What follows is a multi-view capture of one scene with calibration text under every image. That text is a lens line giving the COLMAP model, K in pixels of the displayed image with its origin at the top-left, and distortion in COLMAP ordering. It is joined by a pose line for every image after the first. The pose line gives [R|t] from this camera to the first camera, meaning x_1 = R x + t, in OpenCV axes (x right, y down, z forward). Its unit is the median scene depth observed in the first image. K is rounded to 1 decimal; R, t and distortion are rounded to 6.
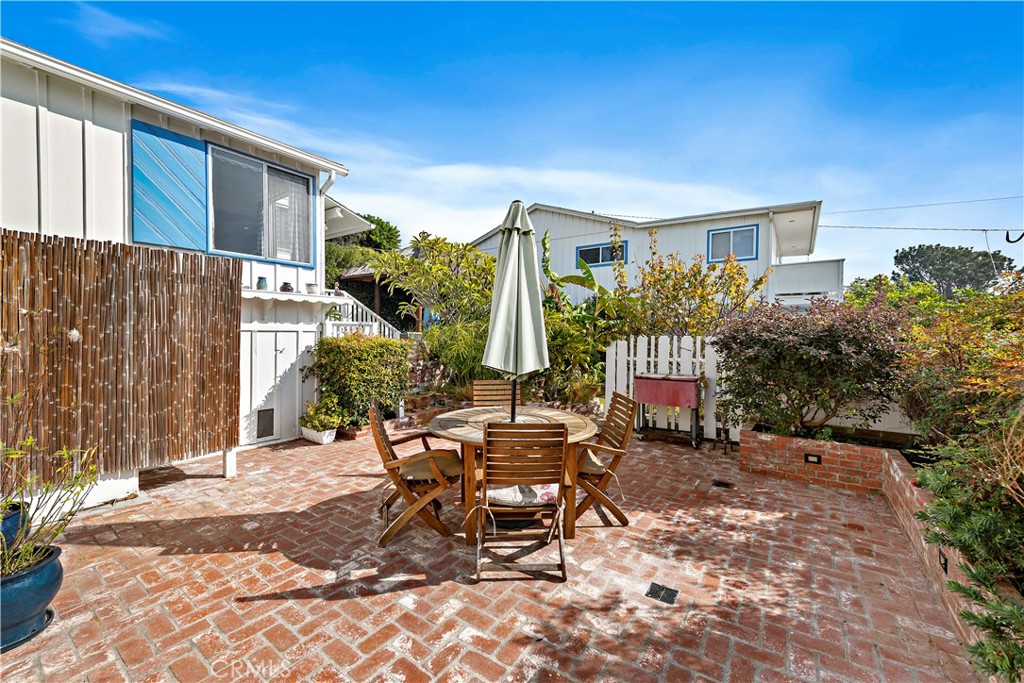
lens RADIAL K [[405.3, 0, 510.6], [0, 405.3, 344.8], [0, 0, 1]] dist [0.019517, -0.006390]
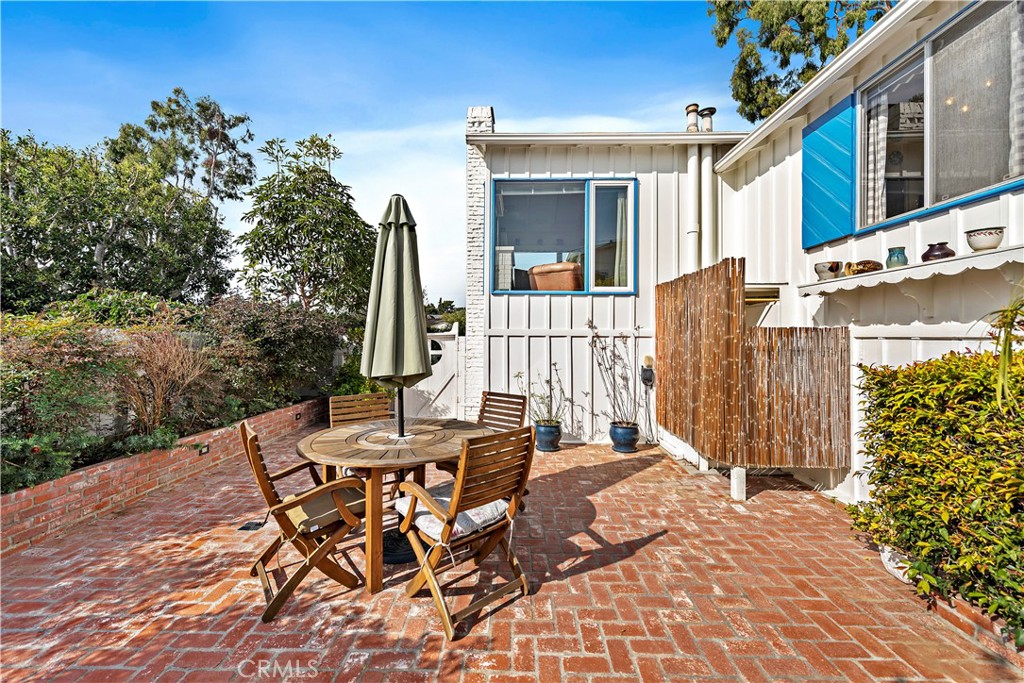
lens RADIAL K [[405.3, 0, 510.6], [0, 405.3, 344.8], [0, 0, 1]] dist [0.019517, -0.006390]
pose [[-0.826564, -0.000813, -0.562842, 0.325663], [-0.025039, 0.999062, 0.035329, -0.054599], [0.562285, 0.043295, -0.825809, 1.972296]]
